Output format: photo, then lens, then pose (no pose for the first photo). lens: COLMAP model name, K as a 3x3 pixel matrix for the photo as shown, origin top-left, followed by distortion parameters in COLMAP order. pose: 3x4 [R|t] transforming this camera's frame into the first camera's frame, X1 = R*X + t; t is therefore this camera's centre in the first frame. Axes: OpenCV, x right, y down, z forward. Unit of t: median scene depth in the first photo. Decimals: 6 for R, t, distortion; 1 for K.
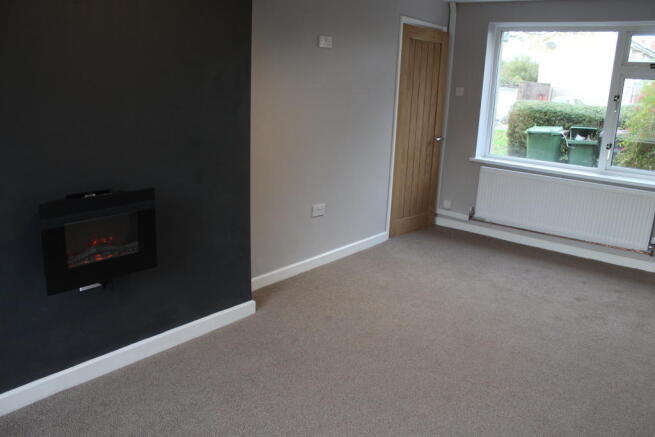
lens RADIAL K [[538.0, 0, 327.5], [0, 538.0, 218.5], [0, 0, 1]] dist [-0.073213, 0.004985]
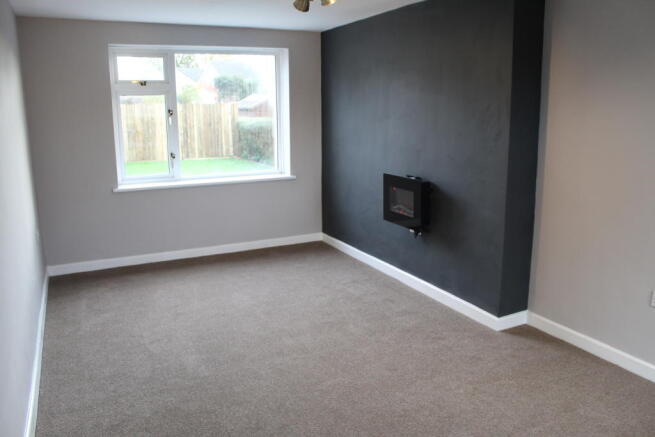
lens RADIAL K [[538.0, 0, 327.5], [0, 538.0, 218.5], [0, 0, 1]] dist [-0.073213, 0.004985]
pose [[-0.431218, 0.151287, -0.889474, 1.126040], [-0.231921, 0.934130, 0.271318, -0.295380], [0.871931, 0.323285, -0.367727, 1.268059]]
